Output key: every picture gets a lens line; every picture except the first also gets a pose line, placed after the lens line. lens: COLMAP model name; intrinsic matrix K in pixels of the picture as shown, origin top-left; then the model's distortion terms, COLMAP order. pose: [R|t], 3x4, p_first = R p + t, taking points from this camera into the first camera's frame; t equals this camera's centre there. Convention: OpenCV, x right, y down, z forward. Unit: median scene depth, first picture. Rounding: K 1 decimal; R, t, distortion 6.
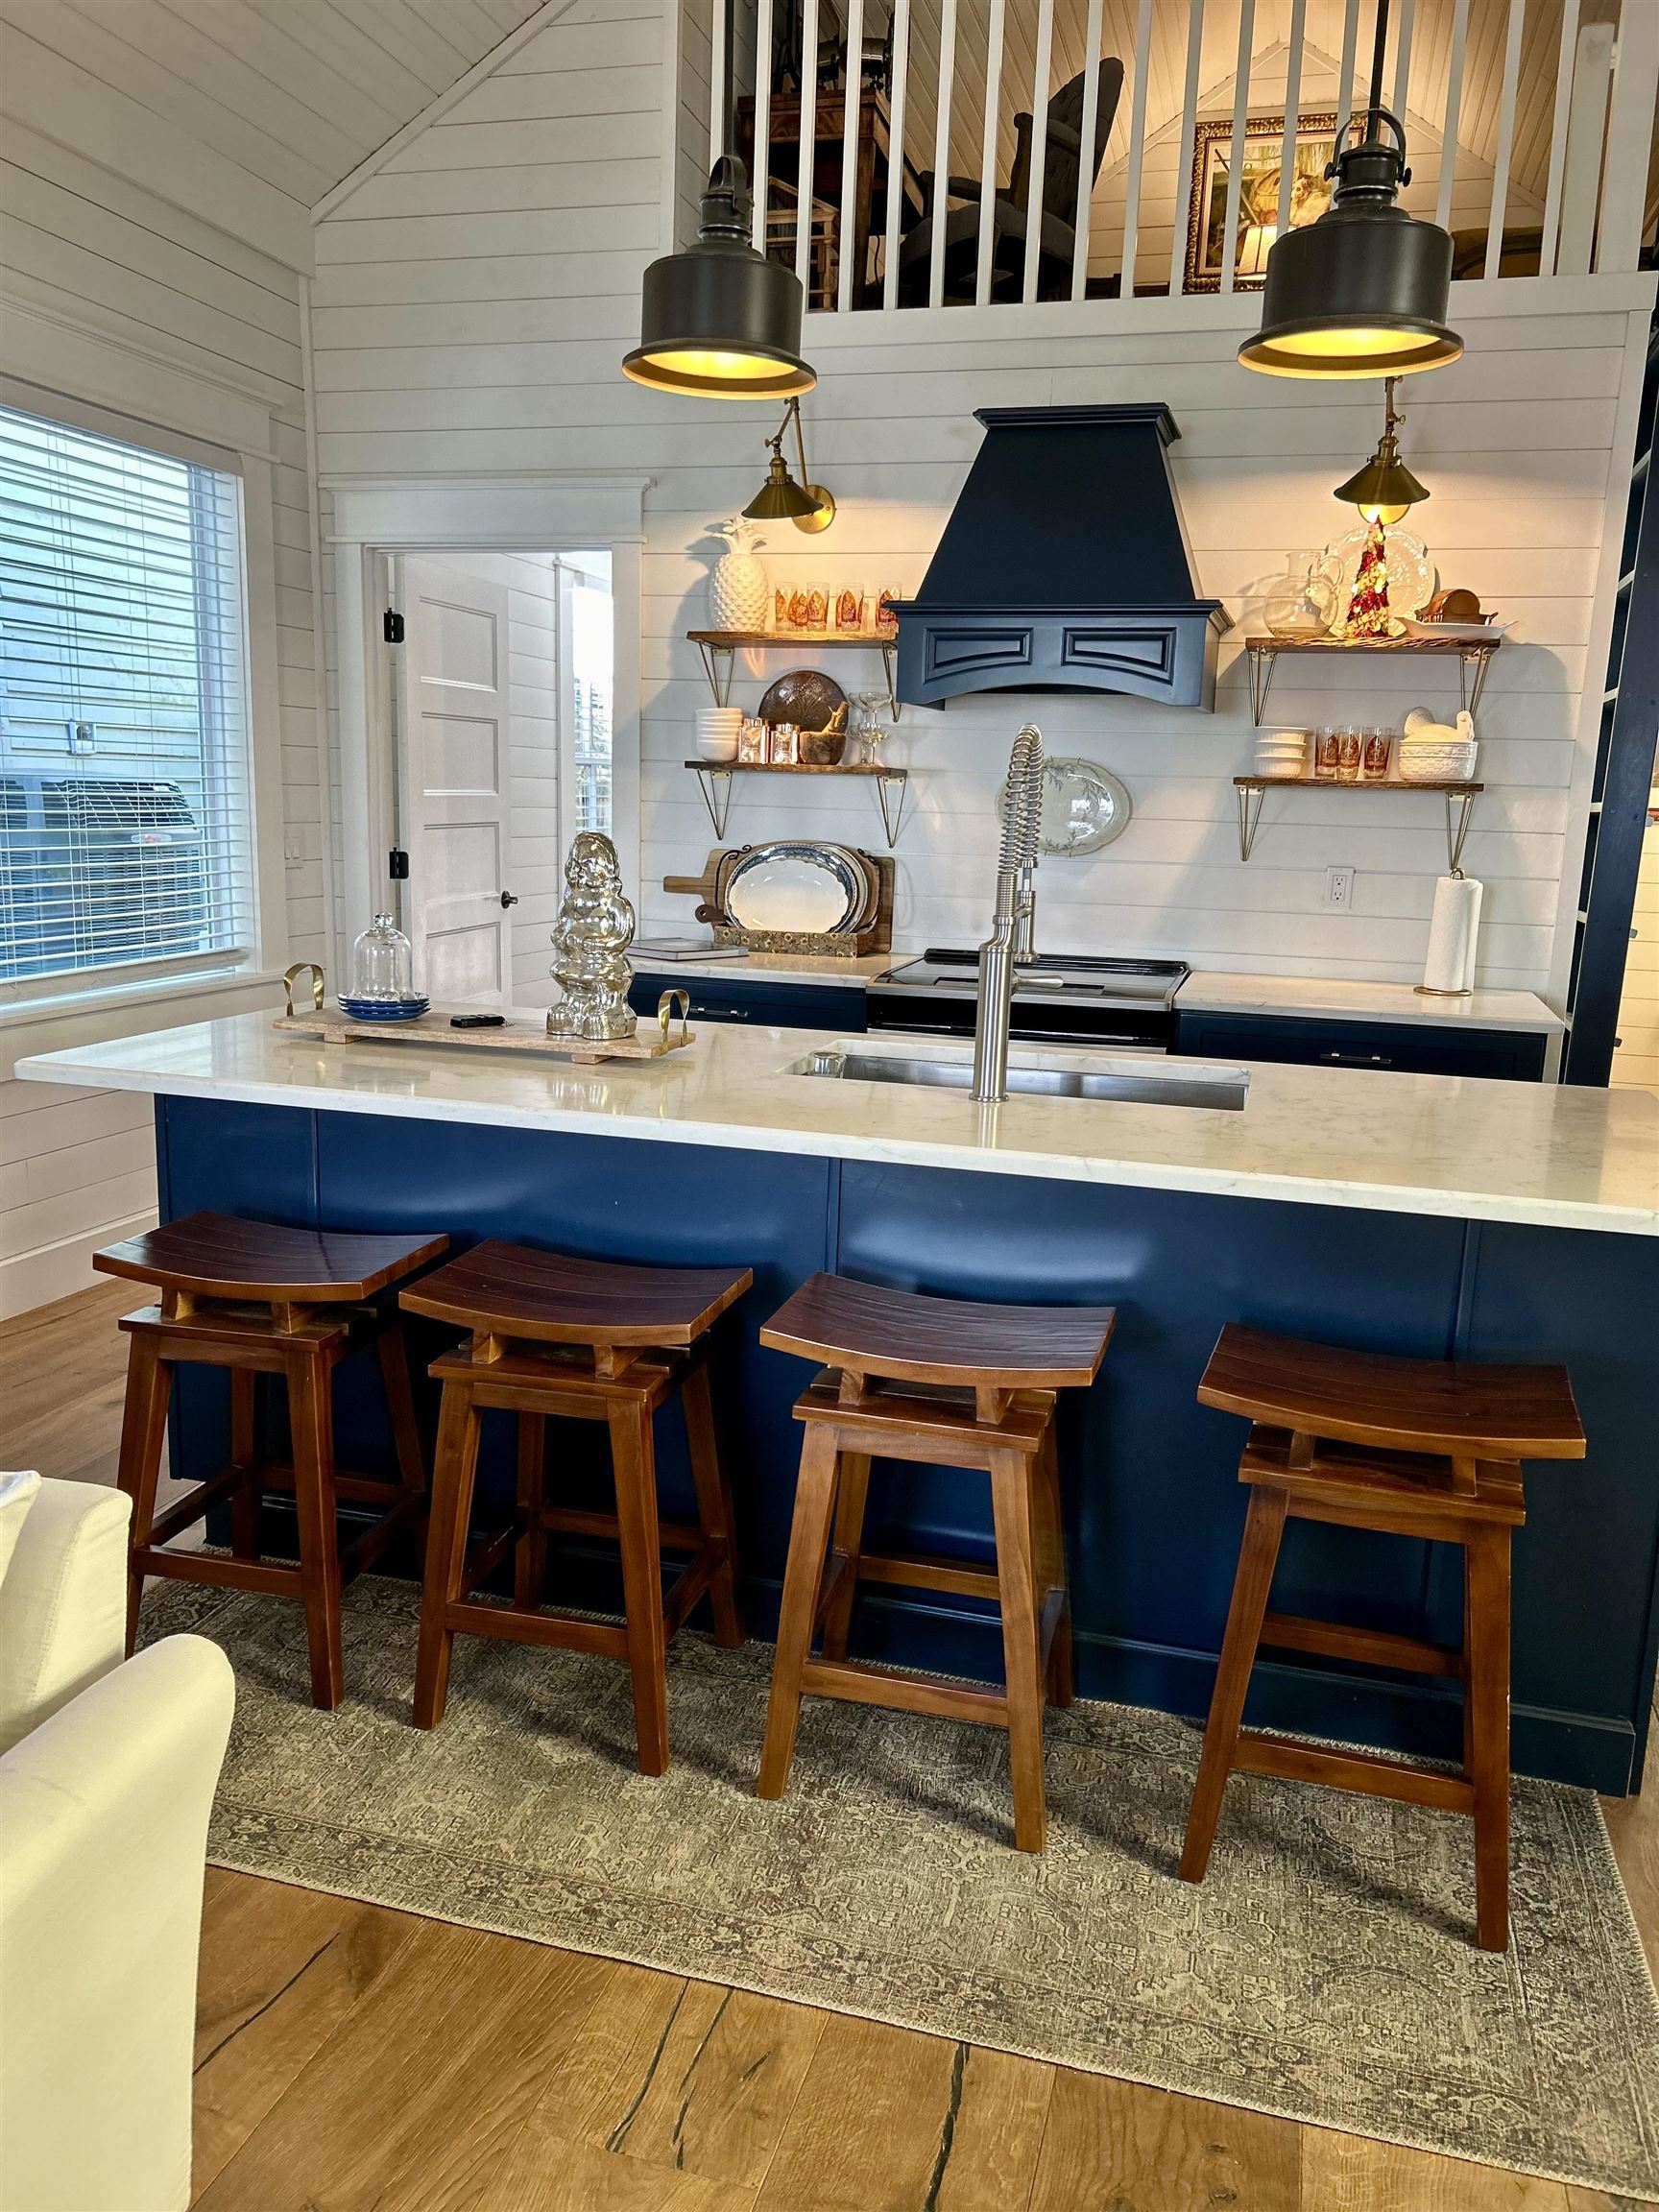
lens RADIAL K [[1694.8, 0, 829.5], [0, 1694.8, 1106.0], [0, 0, 1]] dist [0.037979, -0.006568]
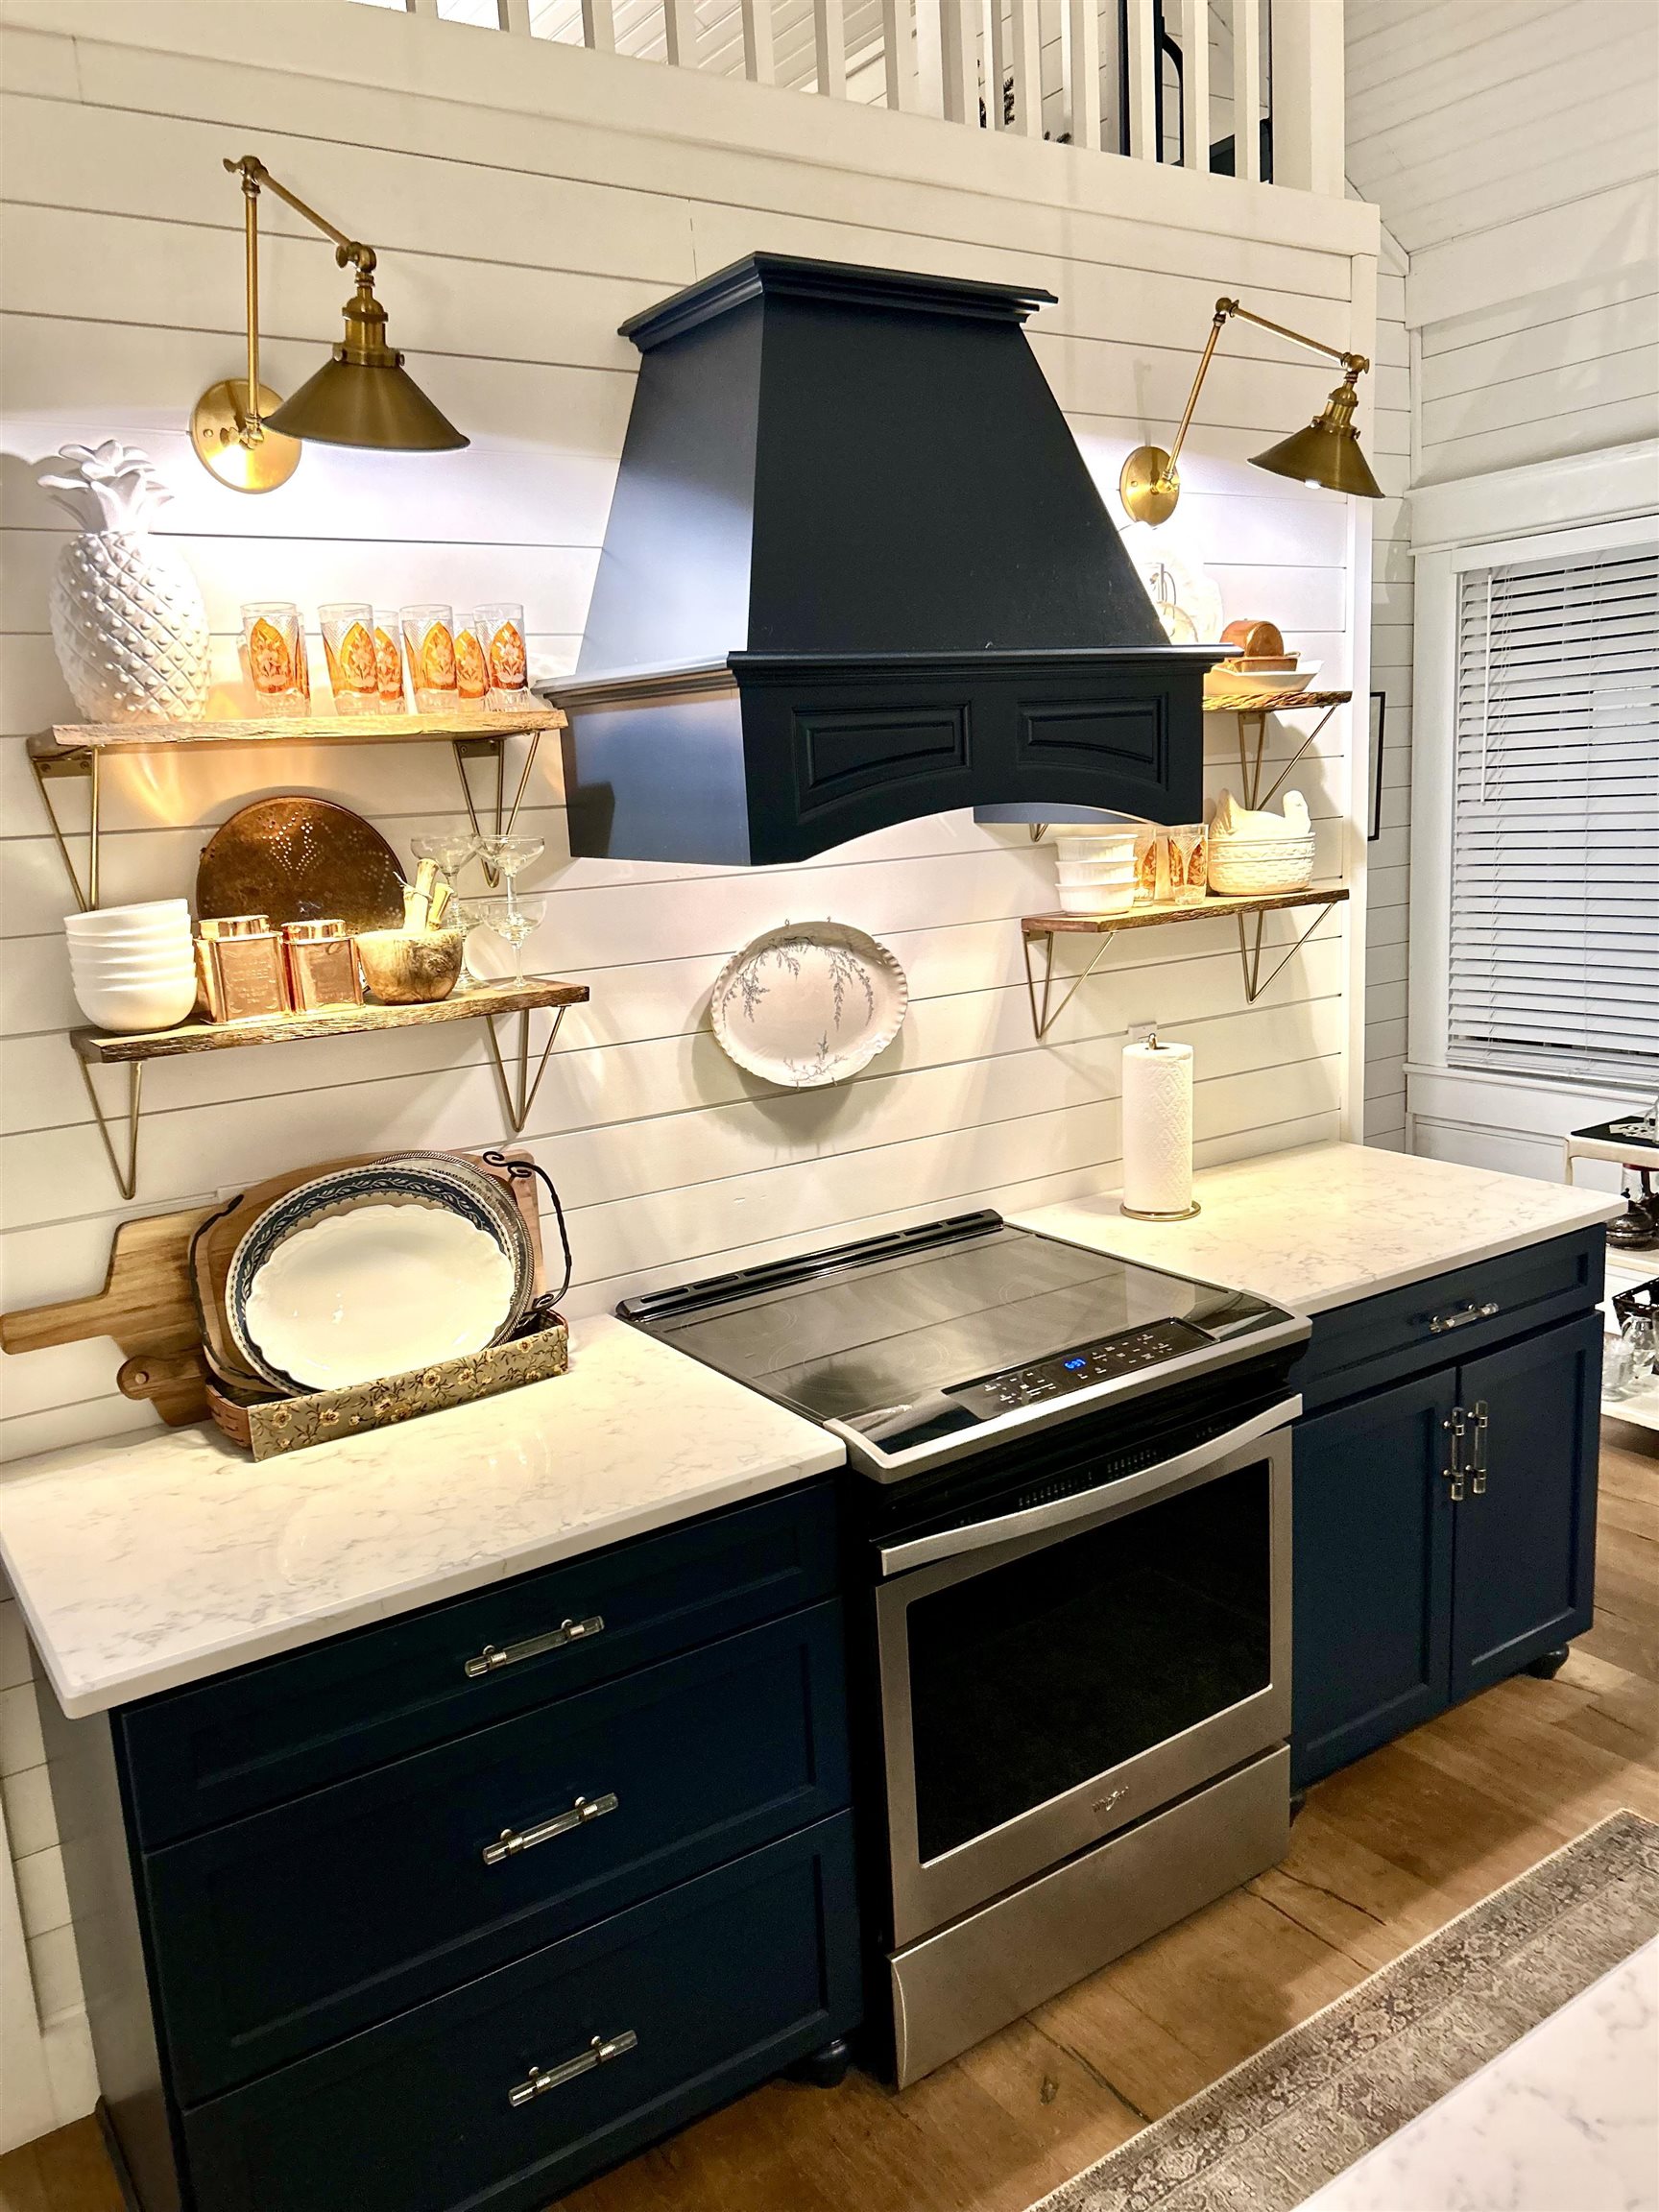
lens RADIAL K [[1694.8, 0, 829.5], [0, 1694.8, 1106.0], [0, 0, 1]] dist [0.037979, -0.006568]
pose [[0.637488, -0.215843, 0.739608, -0.278070], [0.217796, 0.971288, 0.095731, -0.192303], [-0.739036, 0.100056, 0.666194, 0.611280]]
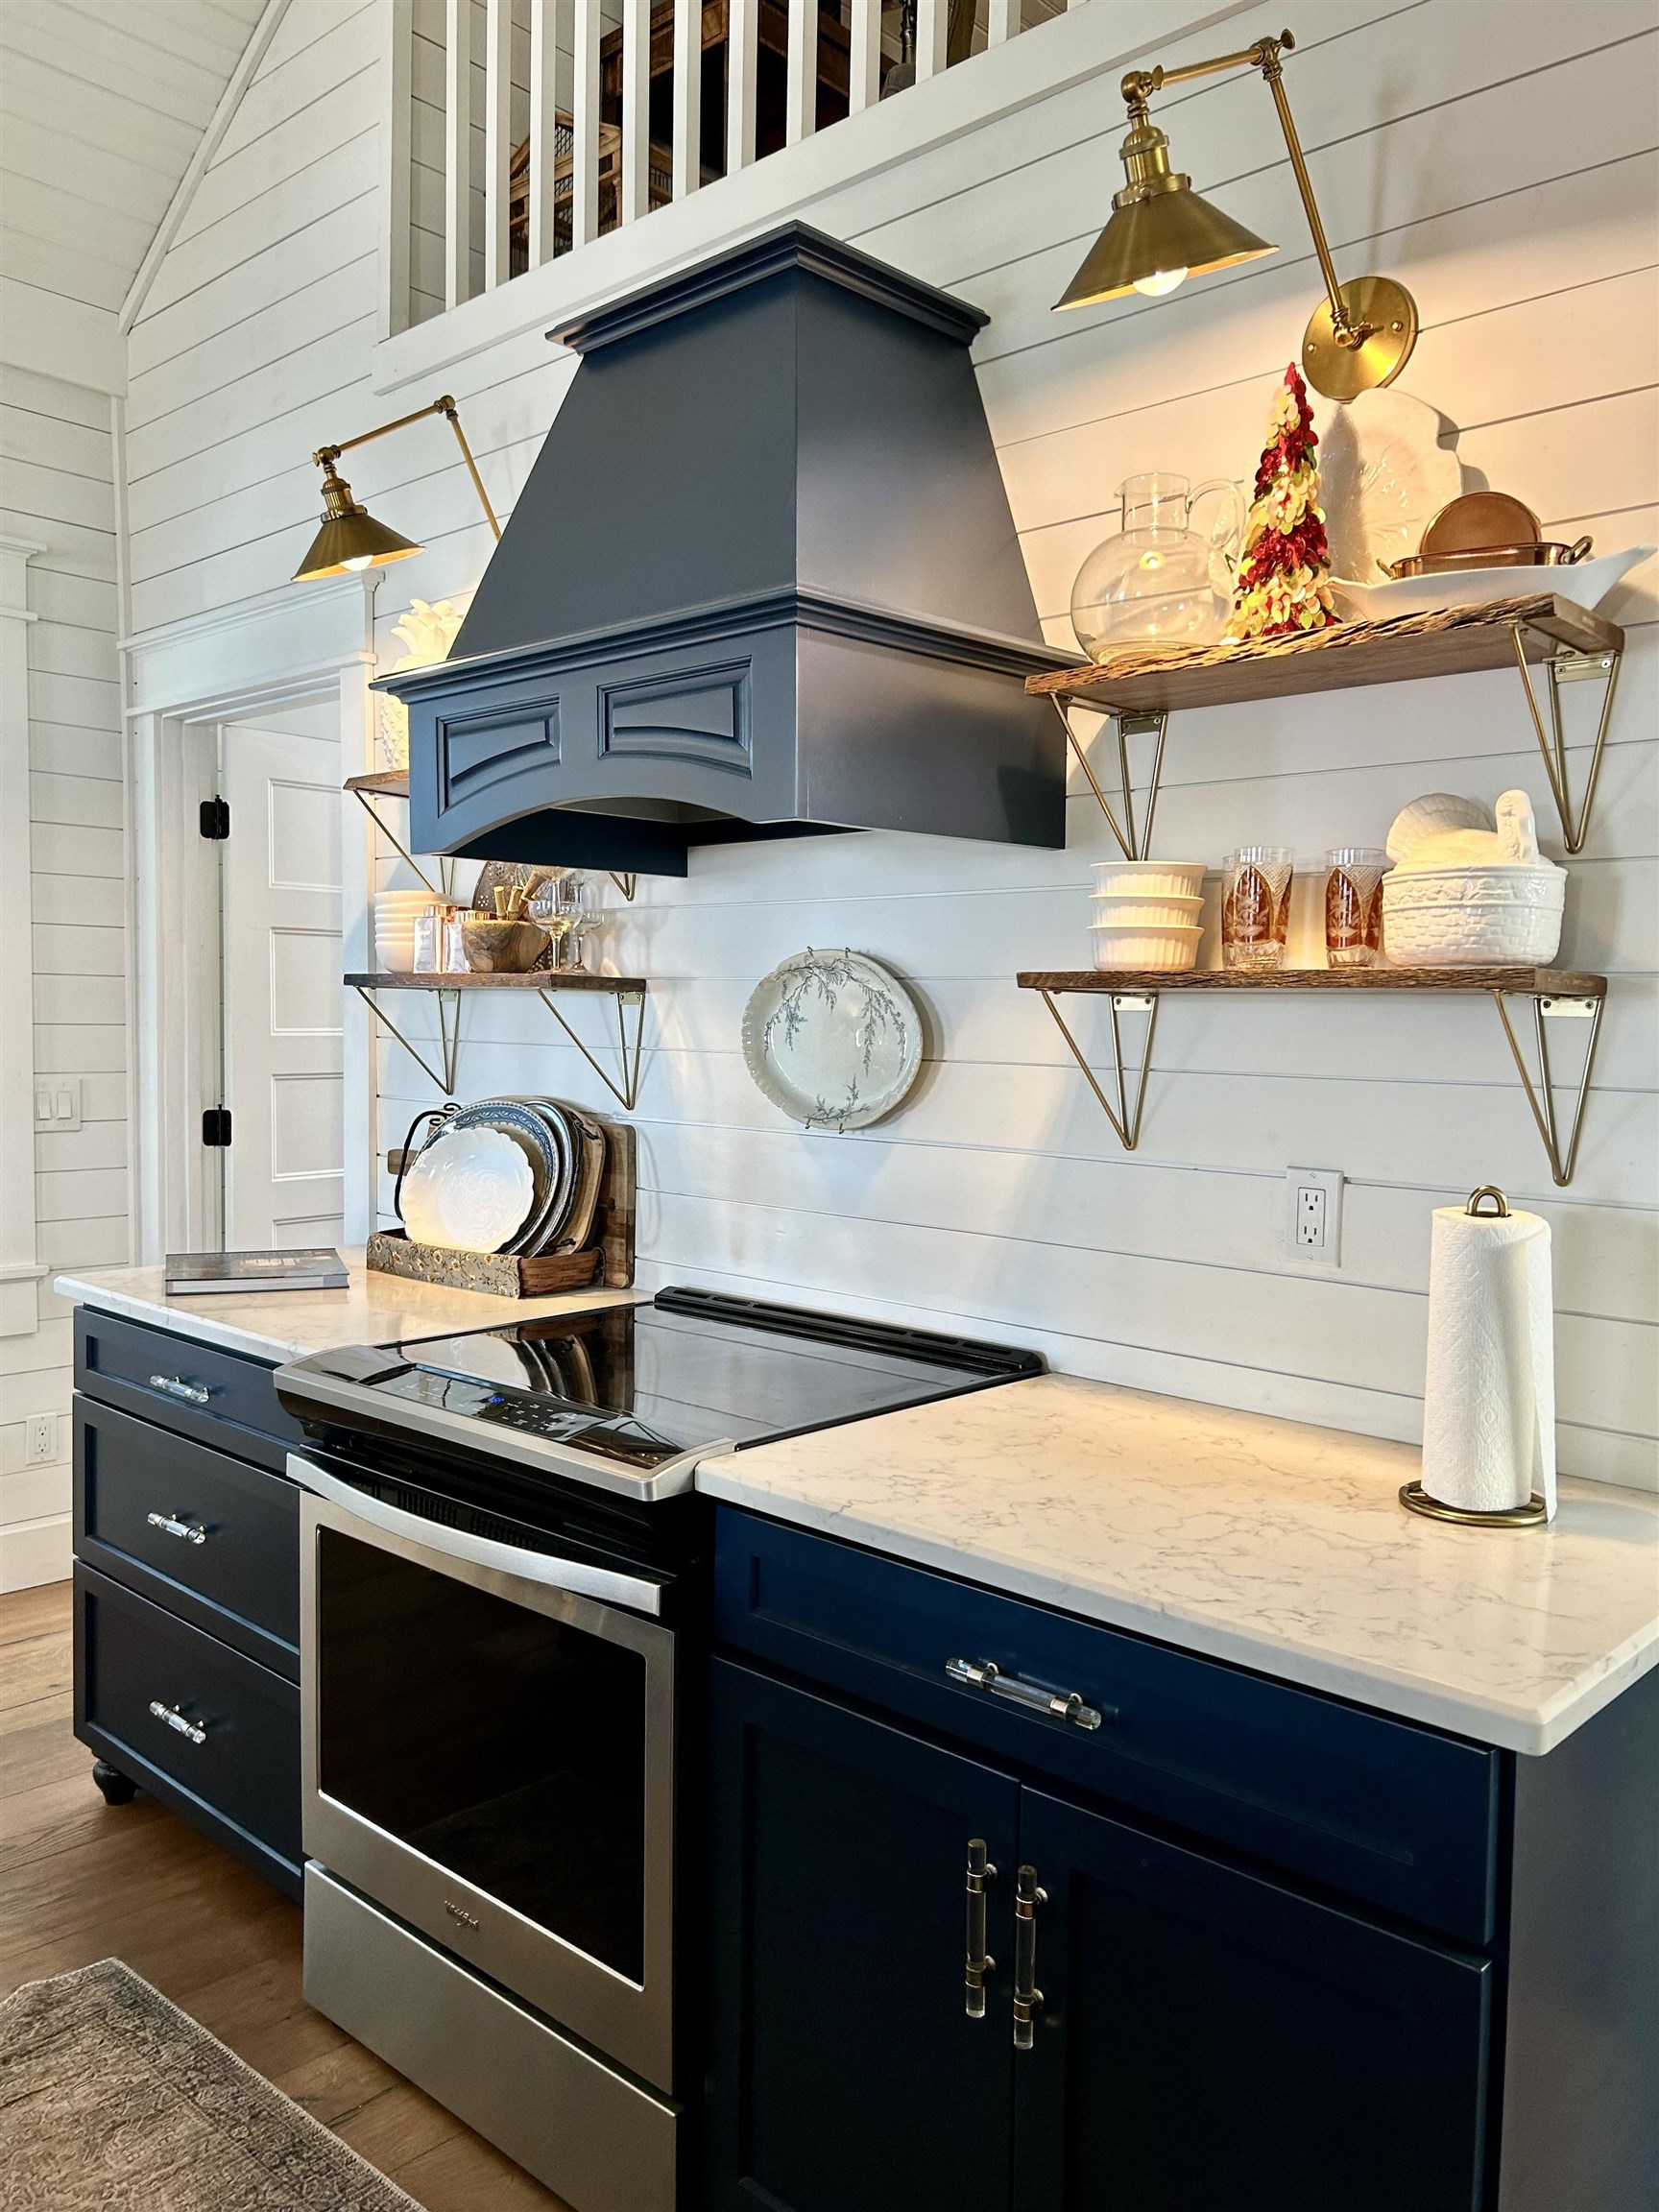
lens RADIAL K [[1674.2, 0, 817.7], [0, 1674.2, 1112.2], [0, 0, 1]] dist [0.060743, -0.068950]
pose [[0.883219, 0.009385, -0.468866, 0.374235], [-0.074743, 0.989837, -0.120982, -0.088603], [0.462965, 0.141899, 0.874944, 0.535372]]
